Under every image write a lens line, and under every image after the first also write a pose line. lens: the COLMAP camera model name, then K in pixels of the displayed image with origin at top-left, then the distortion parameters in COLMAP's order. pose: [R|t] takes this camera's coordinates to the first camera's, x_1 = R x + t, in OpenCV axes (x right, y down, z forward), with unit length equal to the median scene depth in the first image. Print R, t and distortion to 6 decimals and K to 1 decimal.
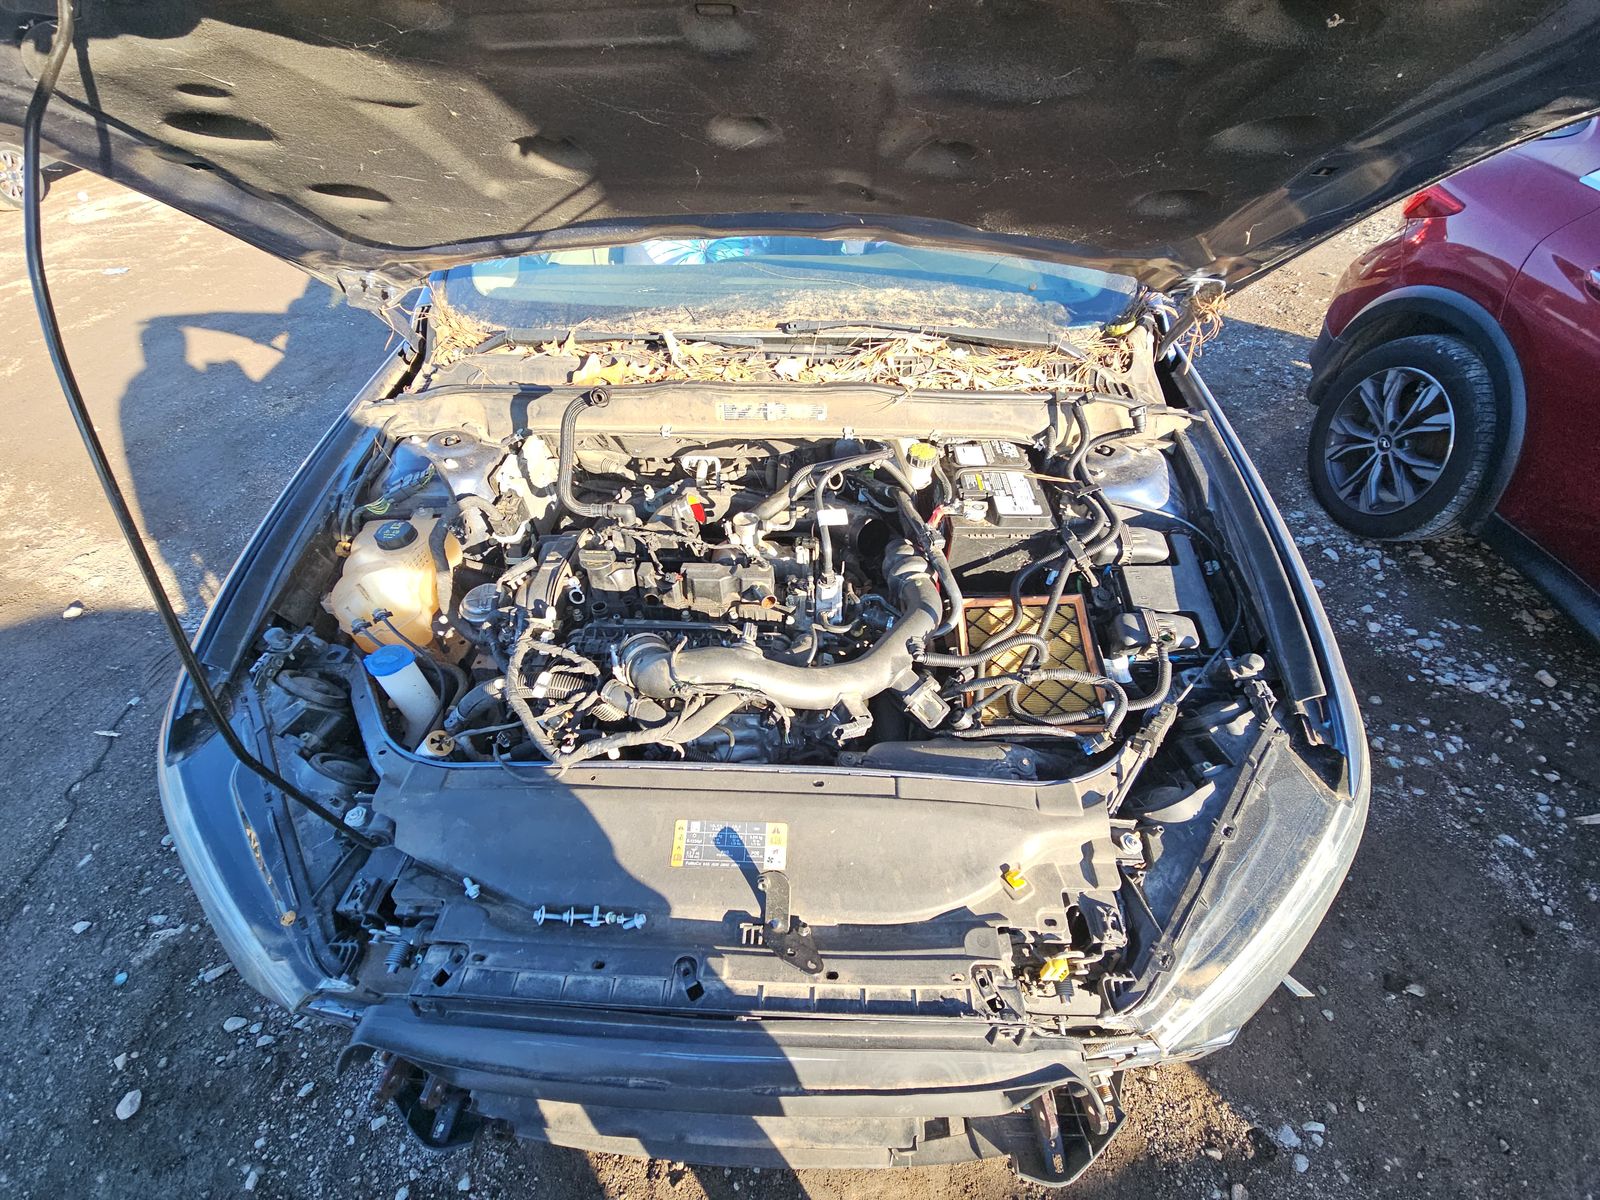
lens RADIAL K [[636.9, 0, 800.0], [0, 636.9, 600.0], [0, 0, 1]] dist [0.039995, -0.022832]
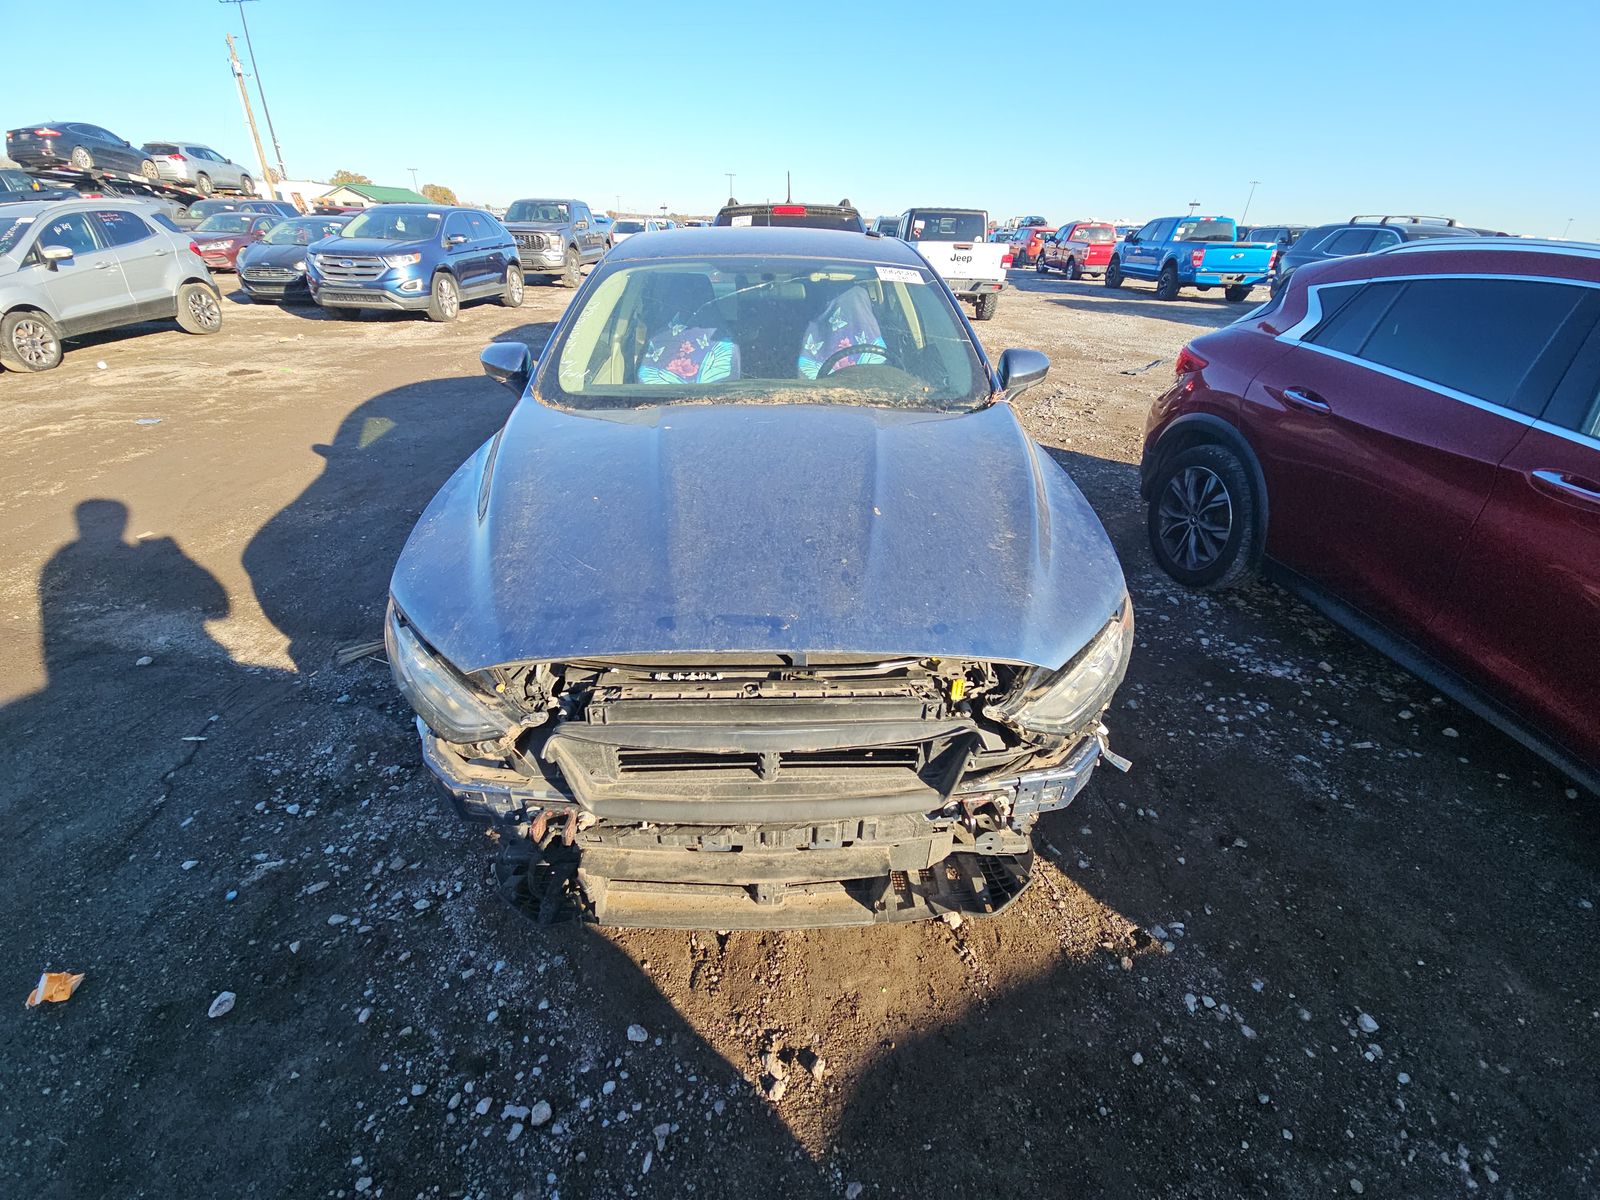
lens RADIAL K [[653.1, 0, 800.0], [0, 653.1, 600.0], [0, 0, 1]] dist [0.001666, 0.000000]
pose [[0.995985, -0.018324, 0.087628, -0.083439], [0.039543, 0.968215, -0.246973, 0.334931], [-0.080318, 0.249447, 0.965052, -0.334003]]
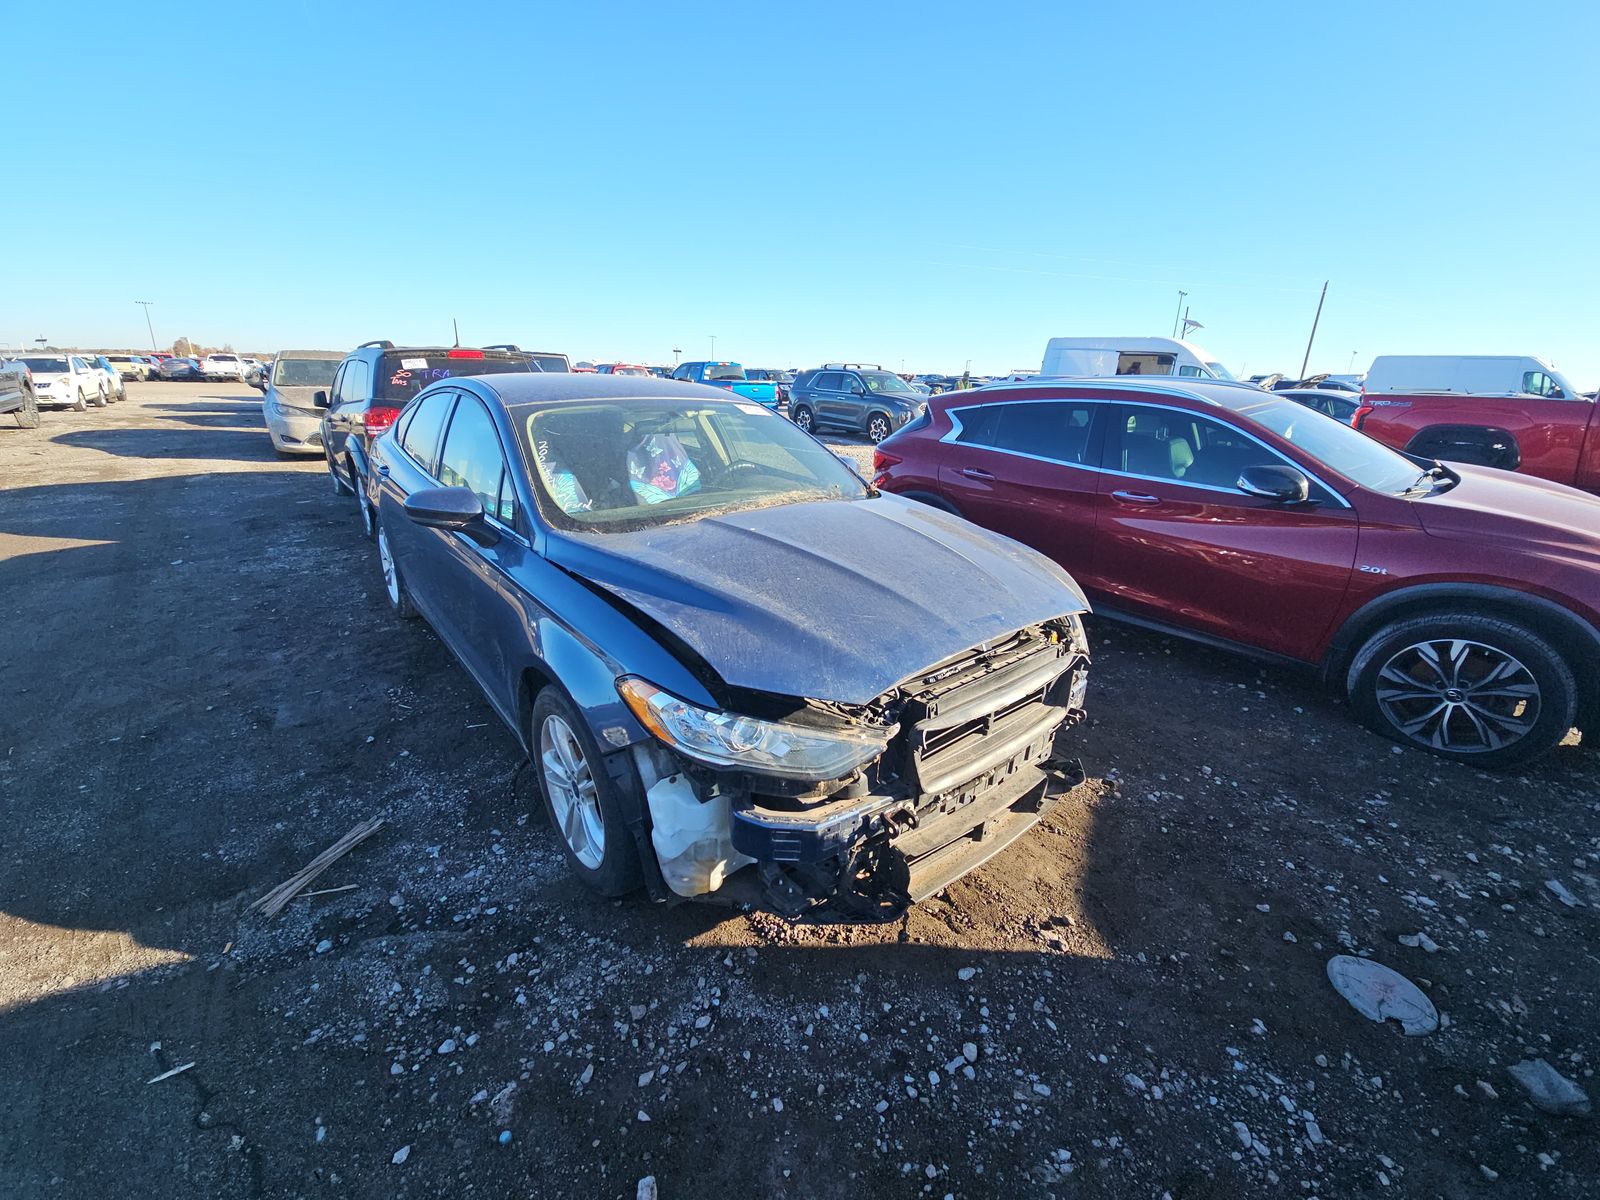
lens RADIAL K [[653.1, 0, 800.0], [0, 653.1, 600.0], [0, 0, 1]] dist [0.001666, 0.000000]
pose [[0.736954, -0.193735, 0.647584, -1.018676], [0.449348, 0.856119, -0.255238, 0.289589], [-0.504960, 0.479090, 0.717975, -0.278154]]
